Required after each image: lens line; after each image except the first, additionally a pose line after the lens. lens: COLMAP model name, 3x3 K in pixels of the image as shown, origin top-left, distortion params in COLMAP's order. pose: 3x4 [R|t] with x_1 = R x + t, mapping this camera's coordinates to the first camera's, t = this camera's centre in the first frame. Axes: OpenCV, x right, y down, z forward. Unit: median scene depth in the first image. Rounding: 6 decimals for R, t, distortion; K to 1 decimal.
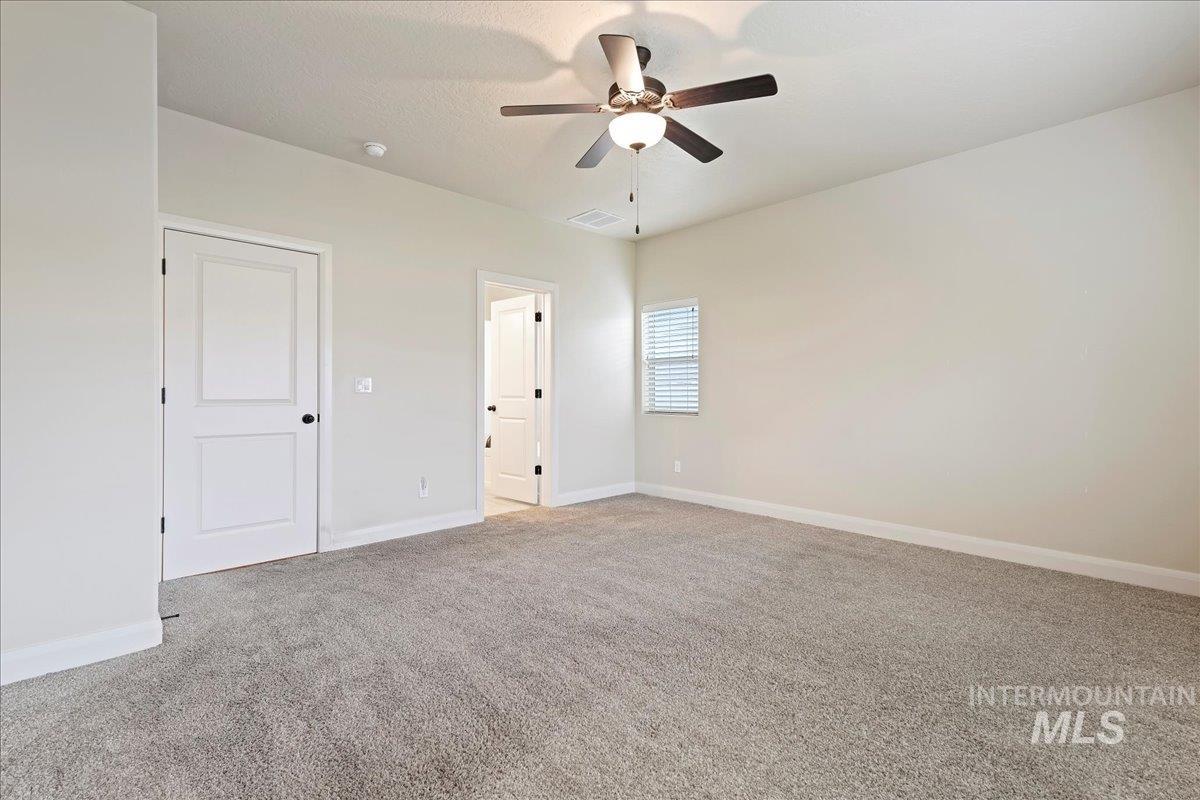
lens RADIAL K [[535.8, 0, 604.7], [0, 535.8, 393.1], [0, 0, 1]] dist [0.000097, -0.000409]
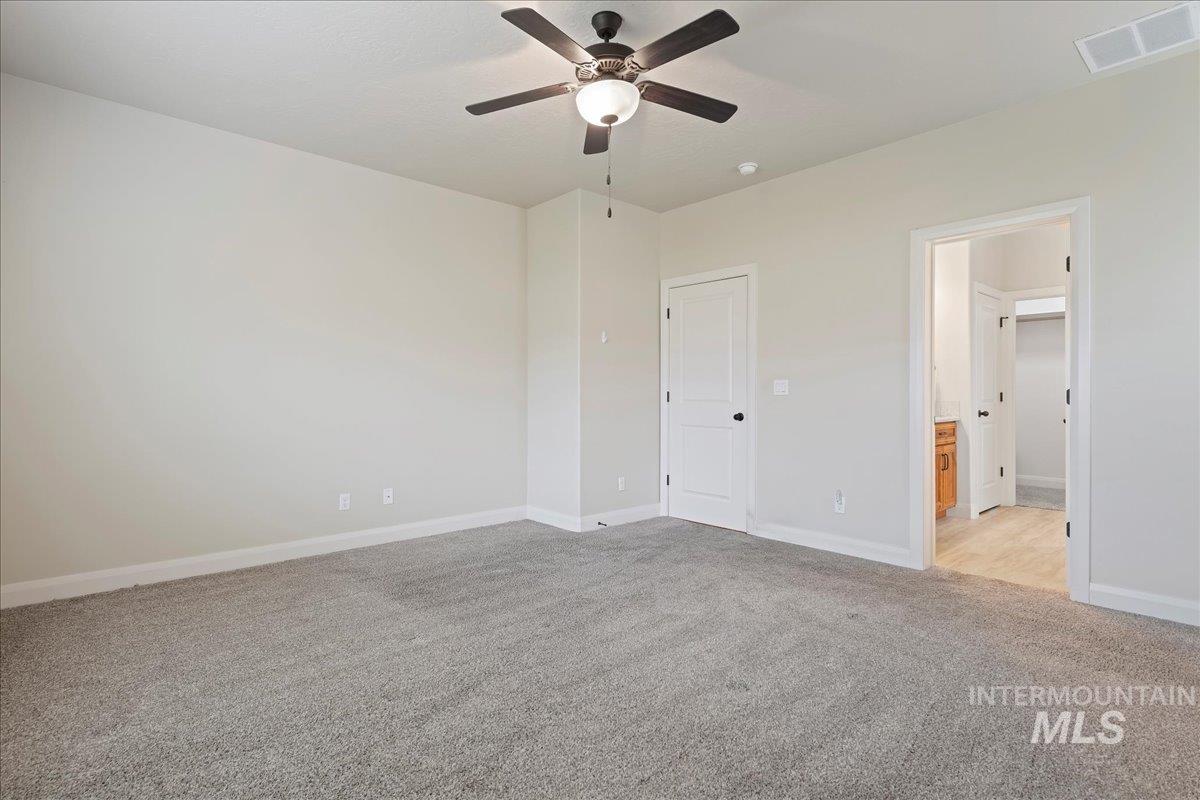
lens RADIAL K [[571.7, 0, 581.8], [0, 571.7, 397.1], [0, 0, 1]] dist [0.001392, -0.005135]
pose [[-0.057180, -0.000445, -0.998364, 0.825901], [0.001779, 0.999998, -0.000547, 0.003819], [0.998362, -0.001807, -0.057179, 0.822514]]
